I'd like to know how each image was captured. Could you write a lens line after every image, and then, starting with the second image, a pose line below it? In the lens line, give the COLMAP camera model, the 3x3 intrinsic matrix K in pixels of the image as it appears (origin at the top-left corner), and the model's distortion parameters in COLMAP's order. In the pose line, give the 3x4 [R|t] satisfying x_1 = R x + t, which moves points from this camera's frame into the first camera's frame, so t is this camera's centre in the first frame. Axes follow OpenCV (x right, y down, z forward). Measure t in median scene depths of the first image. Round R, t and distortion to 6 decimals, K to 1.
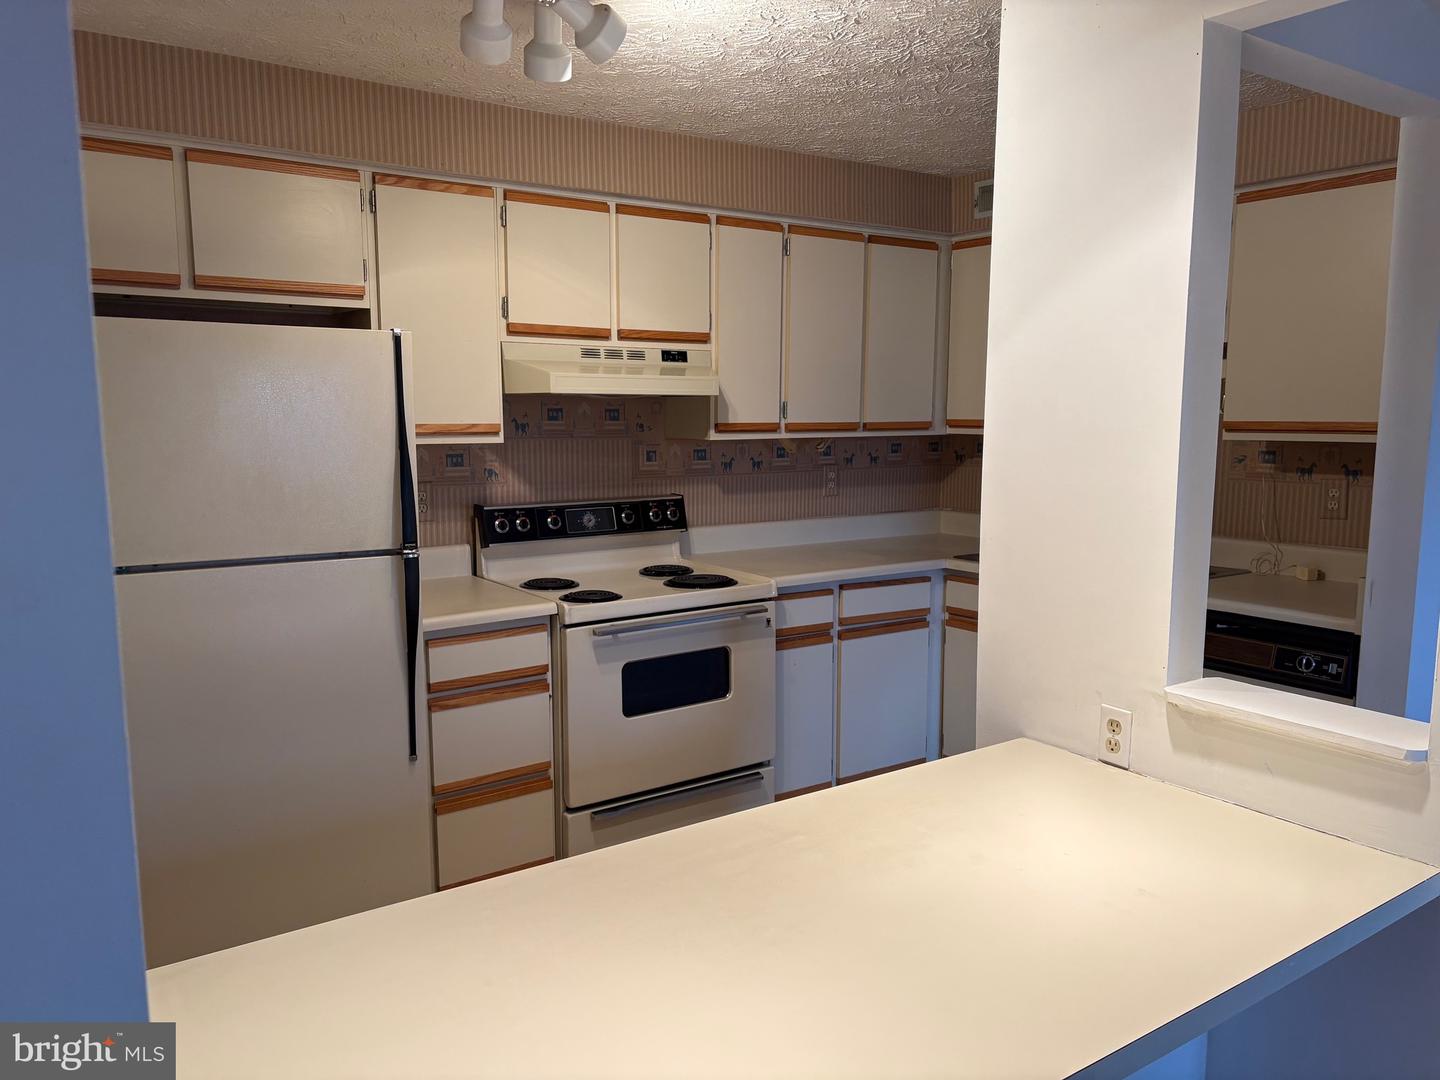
lens RADIAL K [[1082.0, 0, 720.0], [0, 1082.0, 540.0], [0, 0, 1]] dist [0.064271, -0.121264]
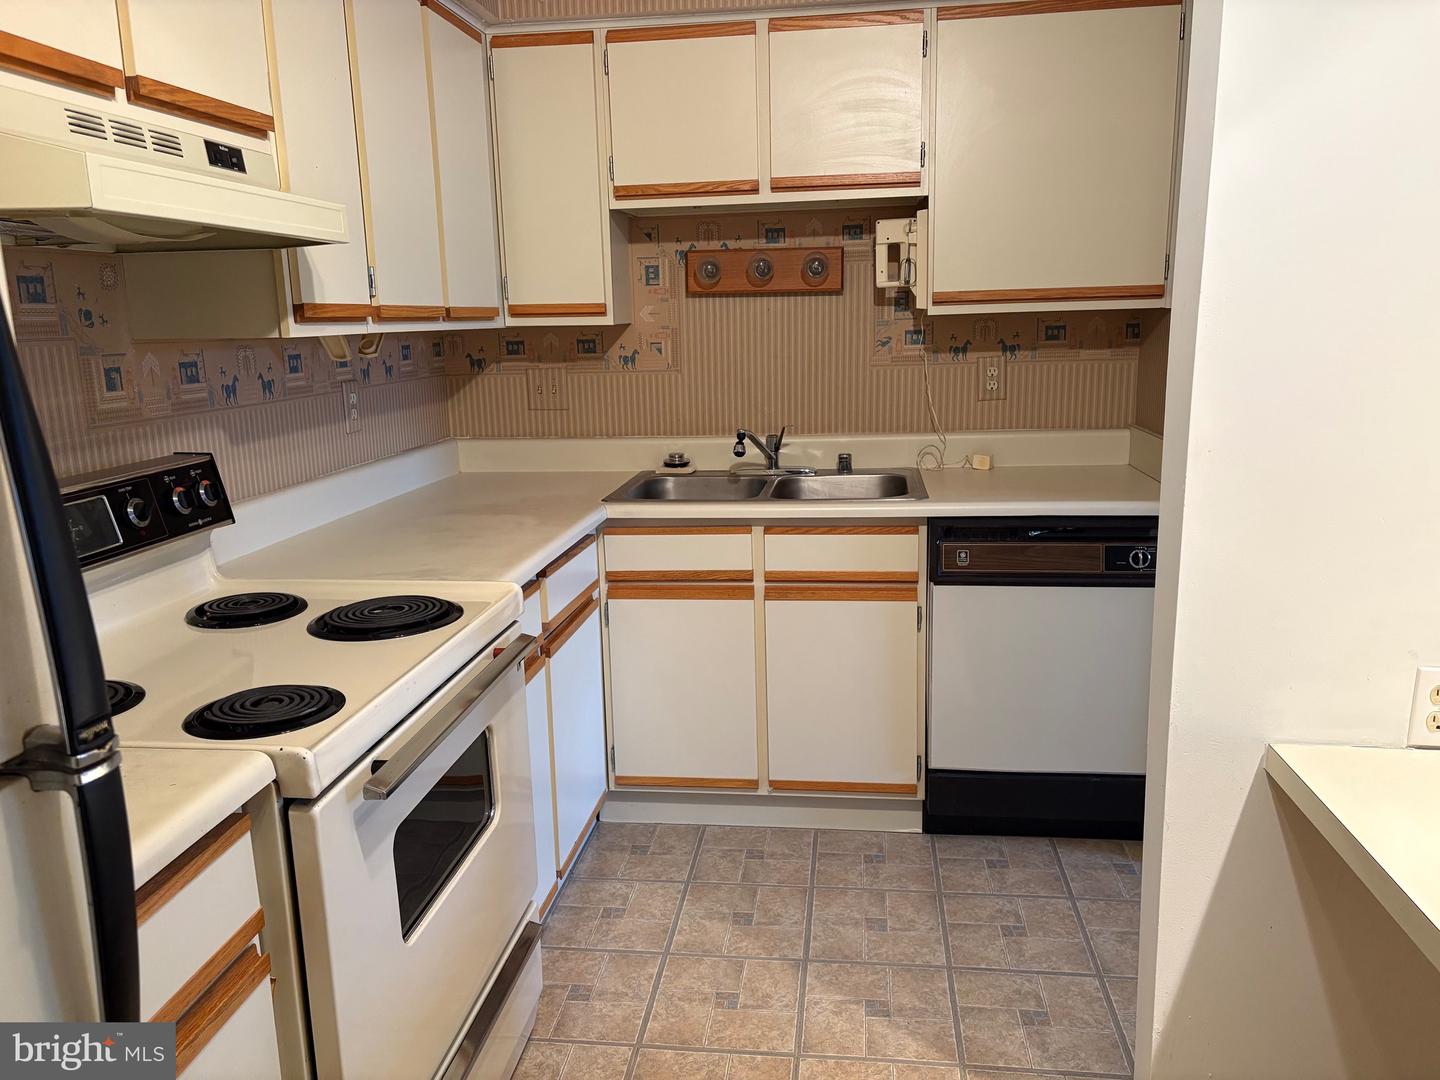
lens RADIAL K [[1077.3, 0, 720.0], [0, 1077.3, 540.0], [0, 0, 1]] dist [0.003235, -0.012229]
pose [[0.667168, -0.167638, 0.725799, -0.269697], [0.112847, 0.985848, 0.123970, -0.040840], [-0.736310, -0.000804, 0.676644, 0.537064]]
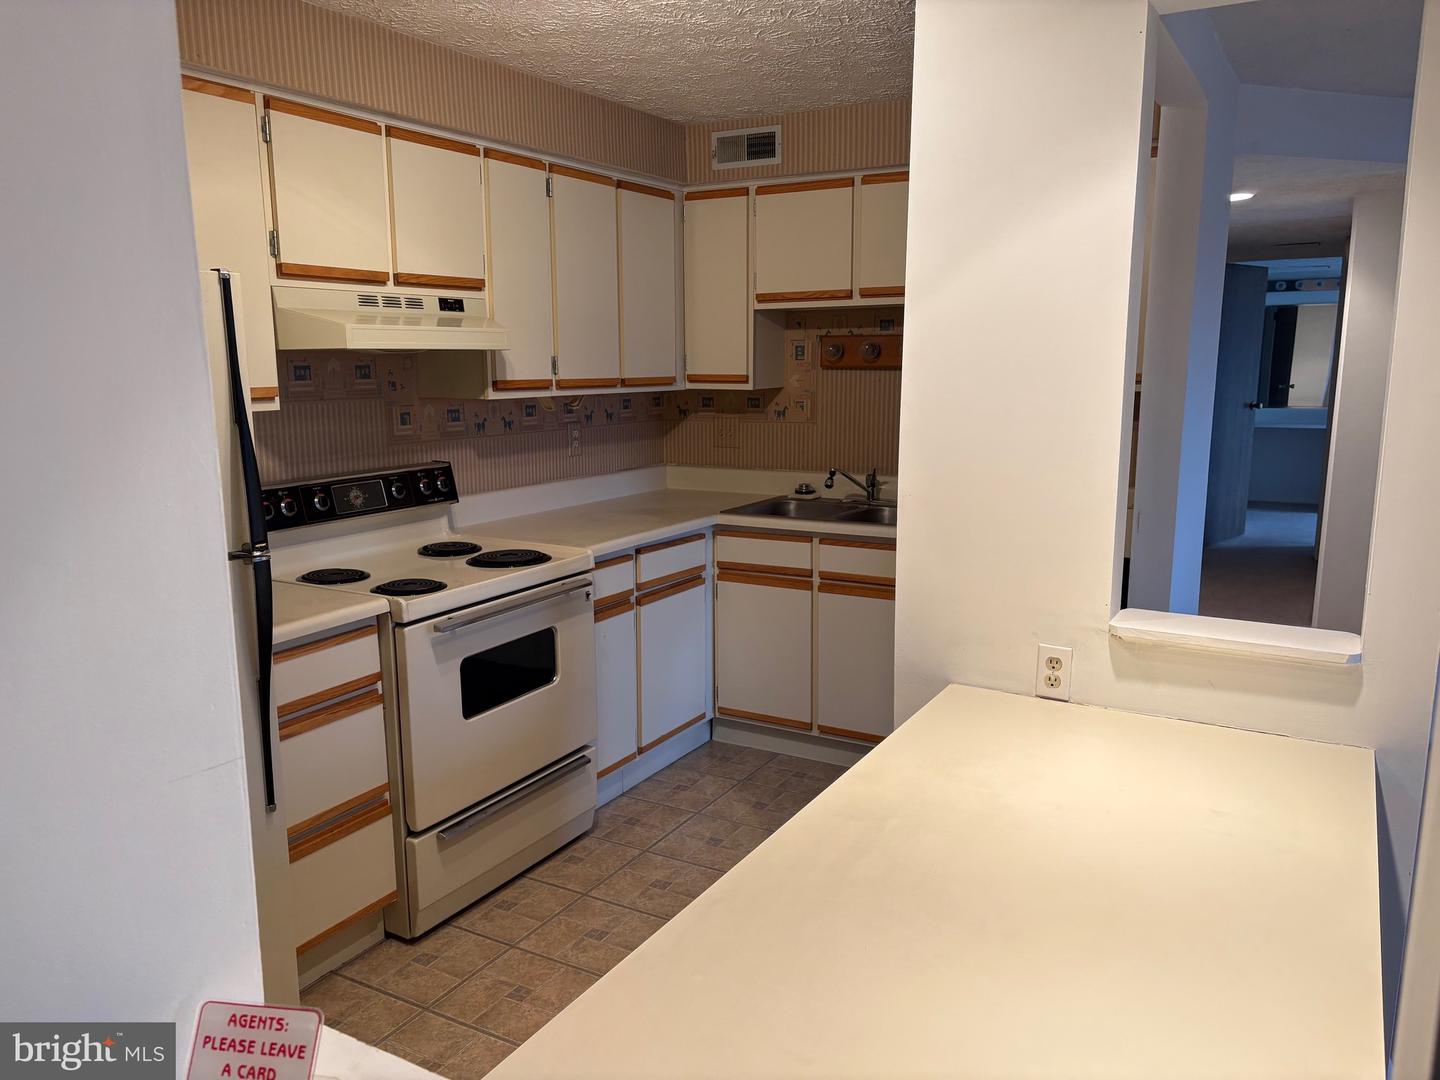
lens RADIAL K [[1077.3, 0, 720.0], [0, 1077.3, 540.0], [0, 0, 1]] dist [0.003235, -0.012229]
pose [[0.904273, -0.076477, 0.420049, -0.230817], [0.056542, 0.996612, 0.059728, -0.019910], [-0.423194, -0.030261, 0.905534, 0.112639]]
